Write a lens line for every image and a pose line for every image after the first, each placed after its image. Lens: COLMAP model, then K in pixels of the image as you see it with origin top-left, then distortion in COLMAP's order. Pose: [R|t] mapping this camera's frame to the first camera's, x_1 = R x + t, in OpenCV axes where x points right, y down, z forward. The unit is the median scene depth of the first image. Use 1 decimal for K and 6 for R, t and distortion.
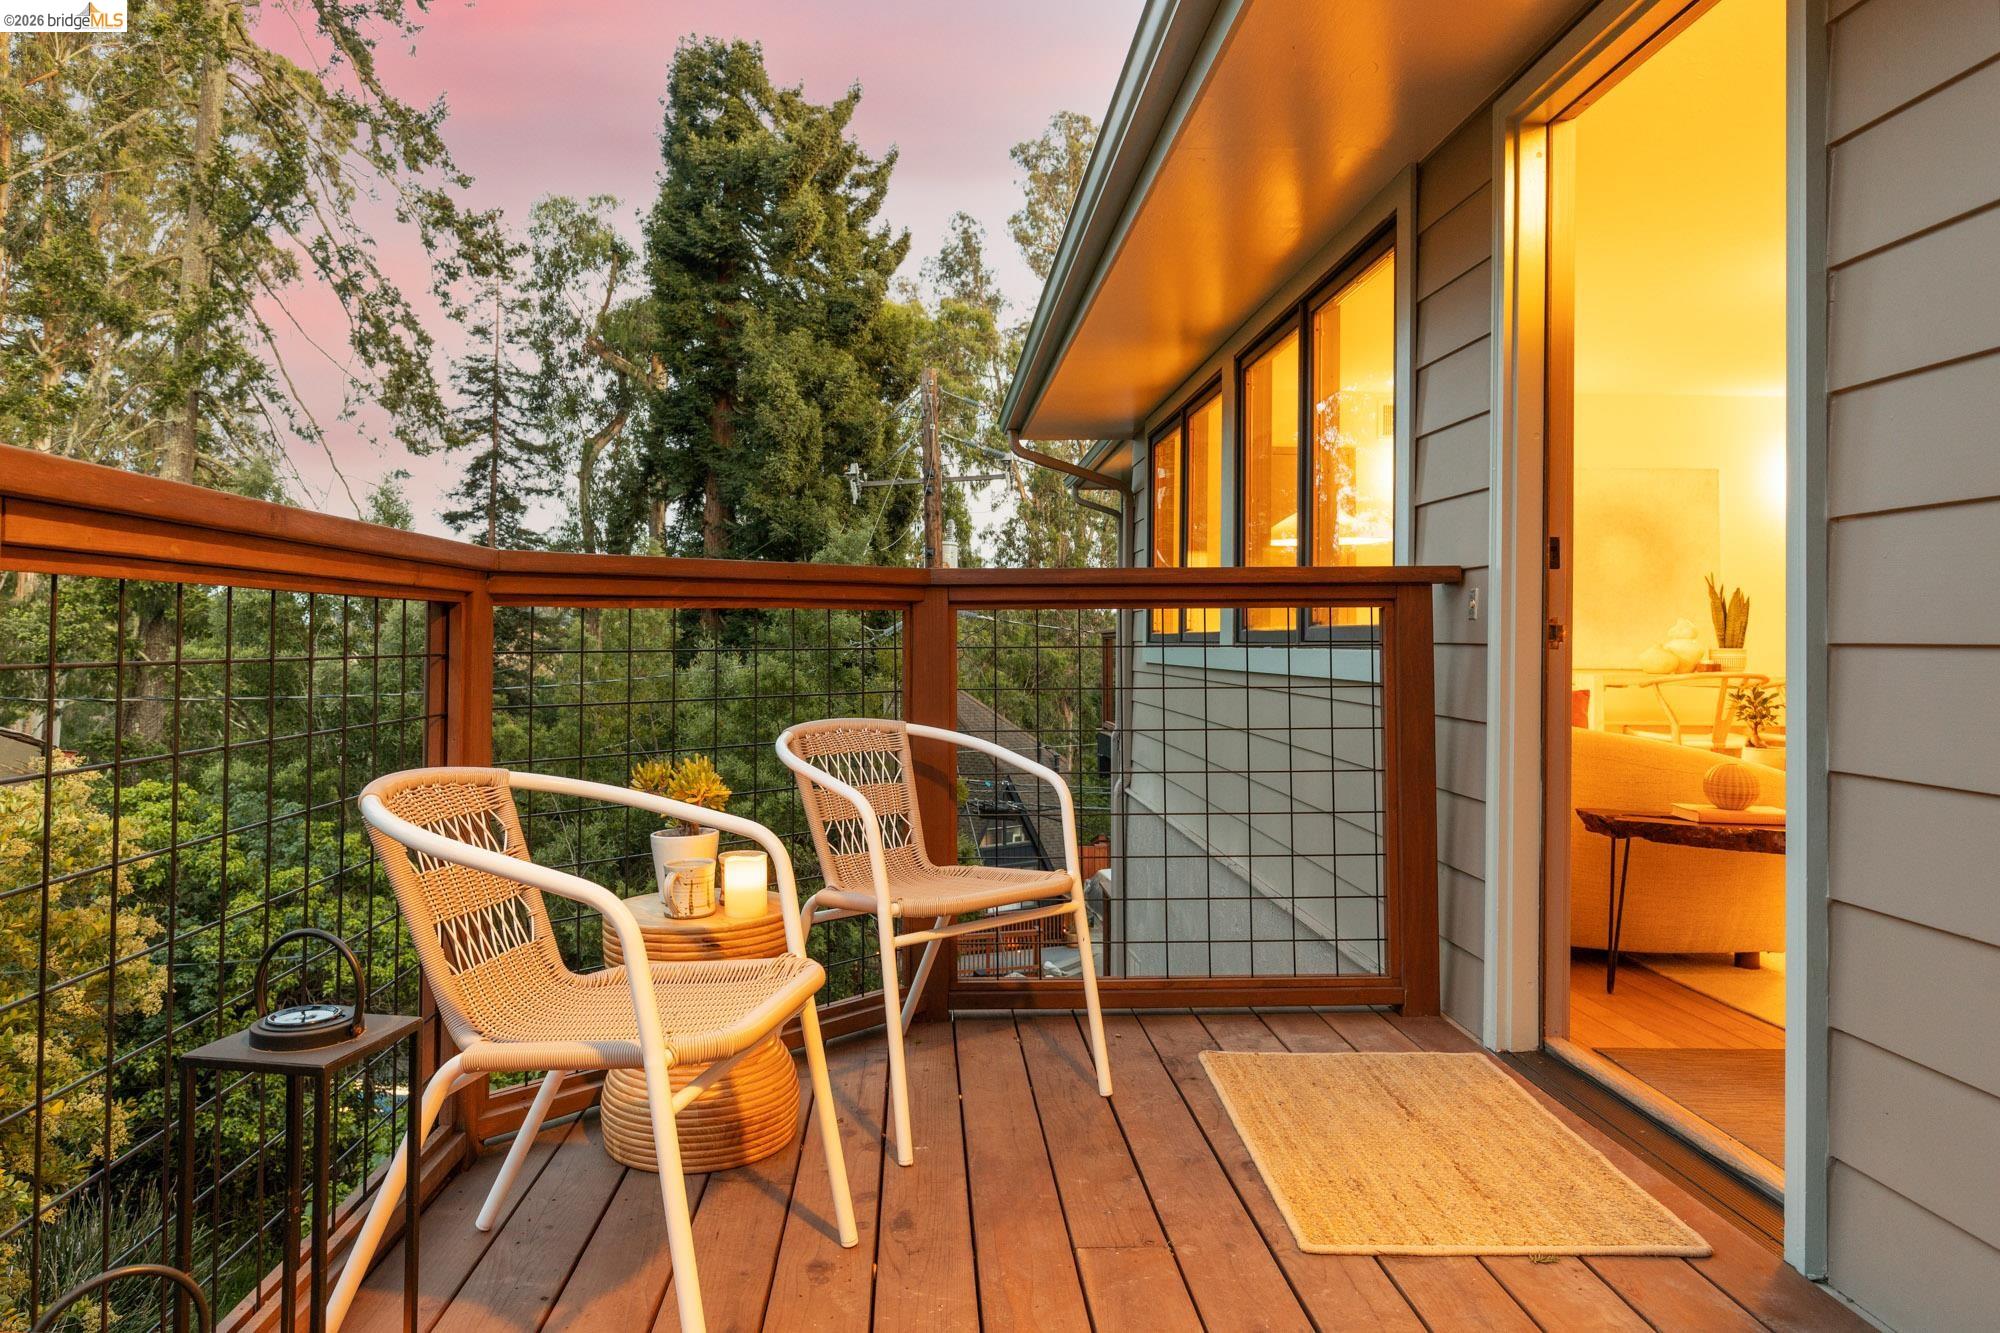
lens RADIAL K [[1322.8, 0, 1000.0], [0, 1322.8, 666.5], [0, 0, 1]] dist [0.005078, 0.000773]
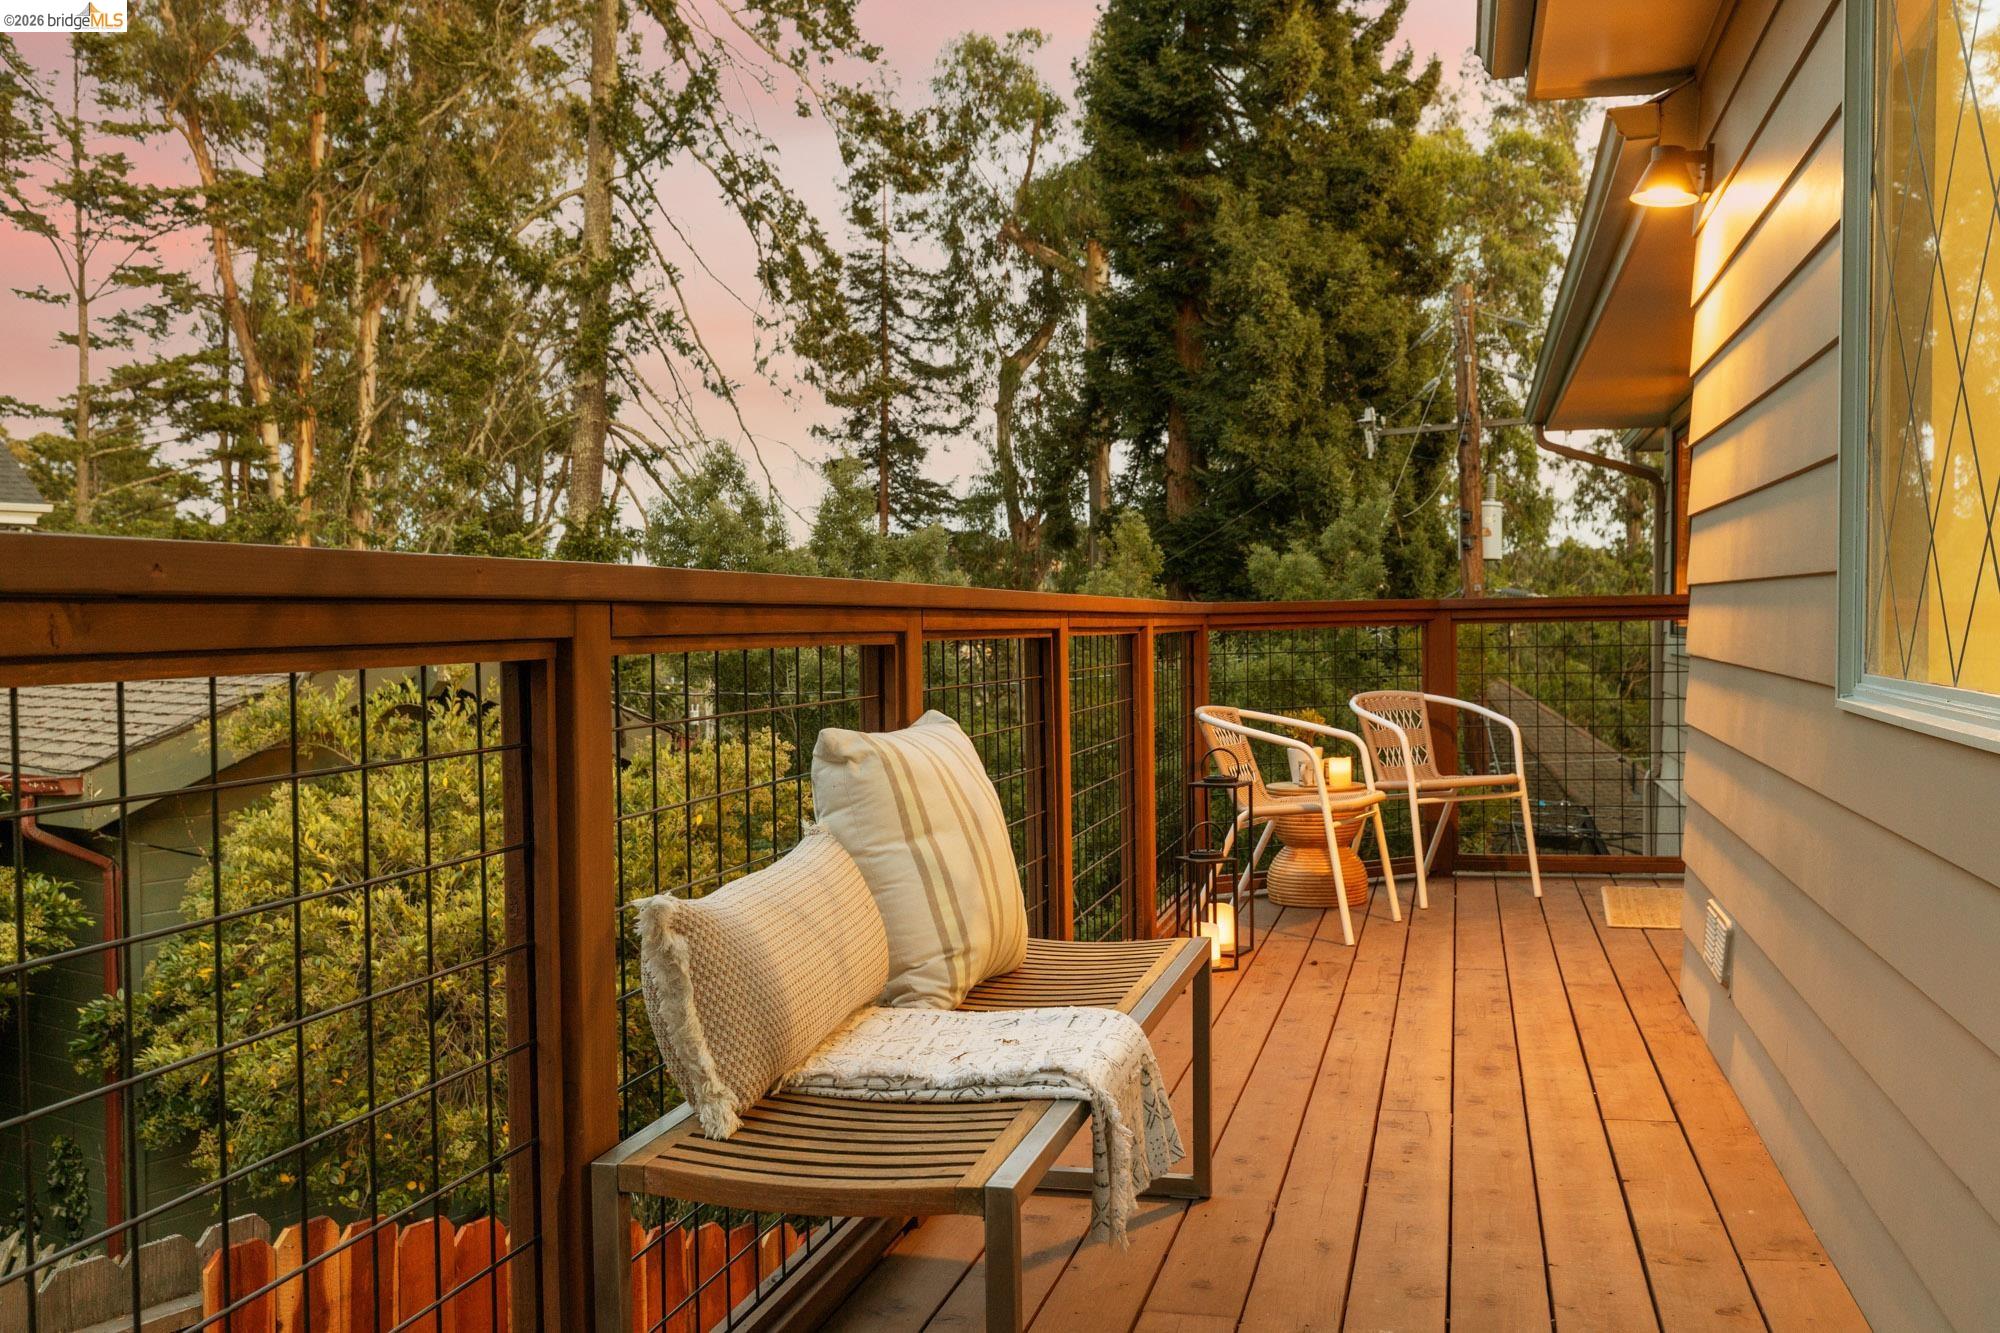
lens RADIAL K [[1992.2, 0, 997.7], [0, 1992.2, 632.1], [0, 0, 1]] dist [-0.052526, -0.002225]
pose [[0.957769, -0.008578, -0.287411, 0.008857], [0.004524, 0.999881, -0.014768, -0.000060], [0.287504, 0.012844, 0.957693, -0.102334]]
